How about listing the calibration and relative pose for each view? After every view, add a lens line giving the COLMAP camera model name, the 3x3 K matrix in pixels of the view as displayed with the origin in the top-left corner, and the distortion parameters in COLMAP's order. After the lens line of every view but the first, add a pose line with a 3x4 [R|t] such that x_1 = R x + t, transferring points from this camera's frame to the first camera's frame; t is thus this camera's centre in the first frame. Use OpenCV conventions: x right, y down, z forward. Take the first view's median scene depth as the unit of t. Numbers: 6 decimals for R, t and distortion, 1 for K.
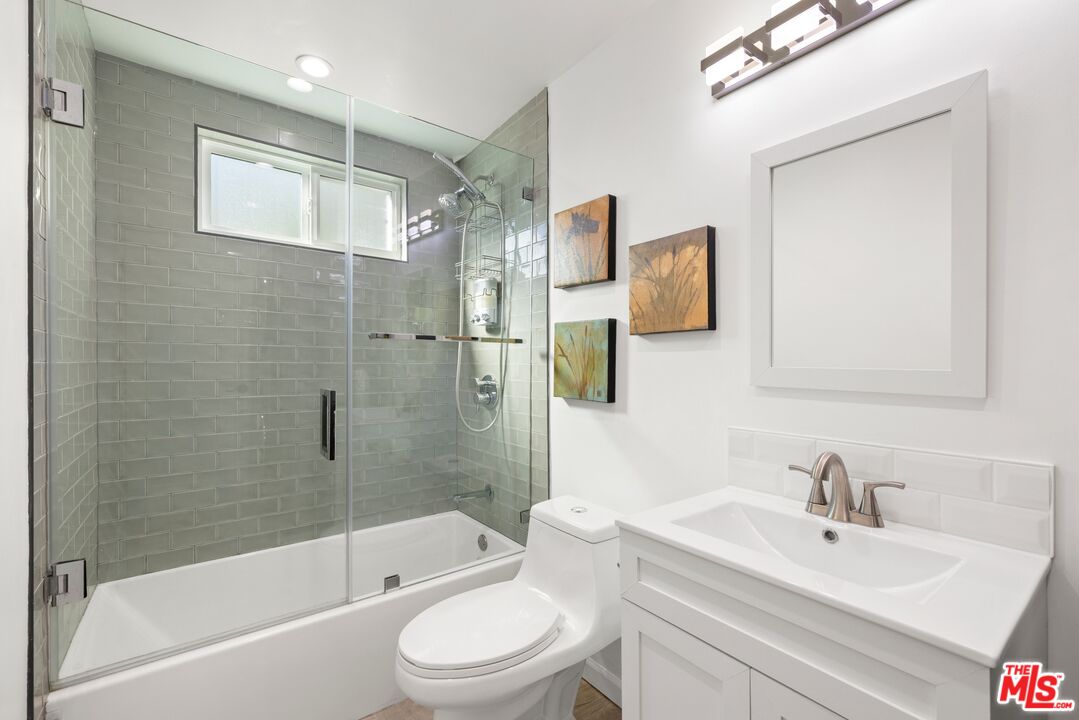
lens RADIAL K [[452.8, 0, 535.5], [0, 452.8, 367.4], [0, 0, 1]] dist [-0.005499, -0.000063]
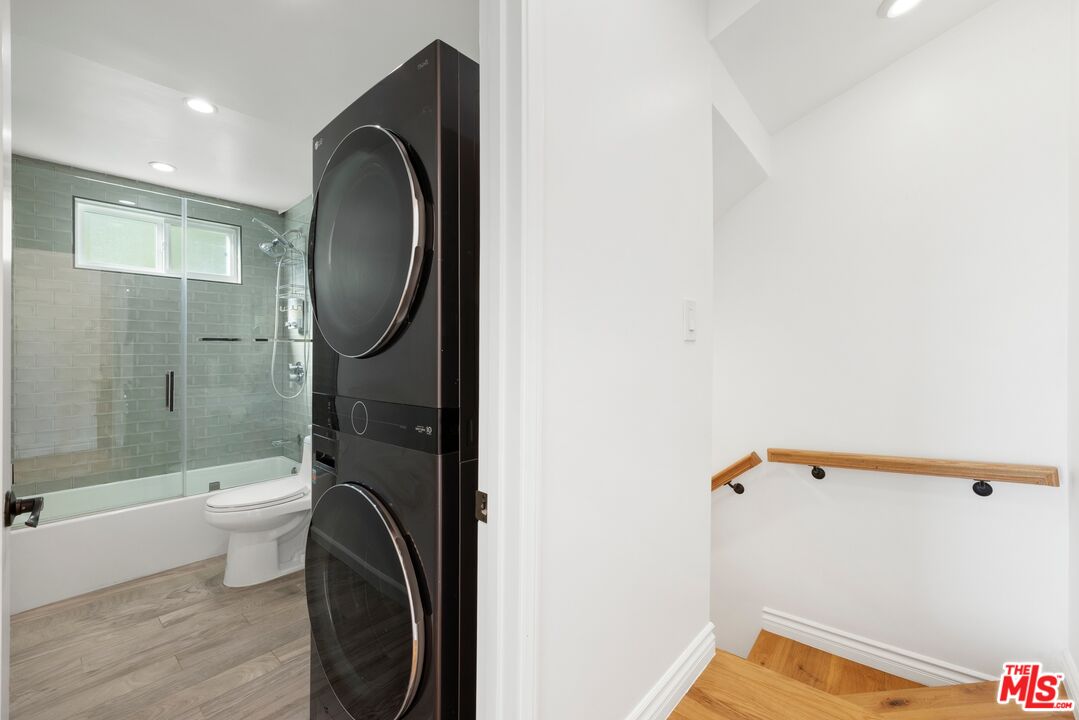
lens RADIAL K [[452.8, 0, 542.5], [0, 452.8, 351.8], [0, 0, 1]] dist [-0.005499, -0.000063]
pose [[0.979645, -0.002890, 0.200719, 0.407082], [0.003969, 0.999980, -0.004970, -0.005801], [-0.200701, 0.005665, 0.979636, -0.668112]]
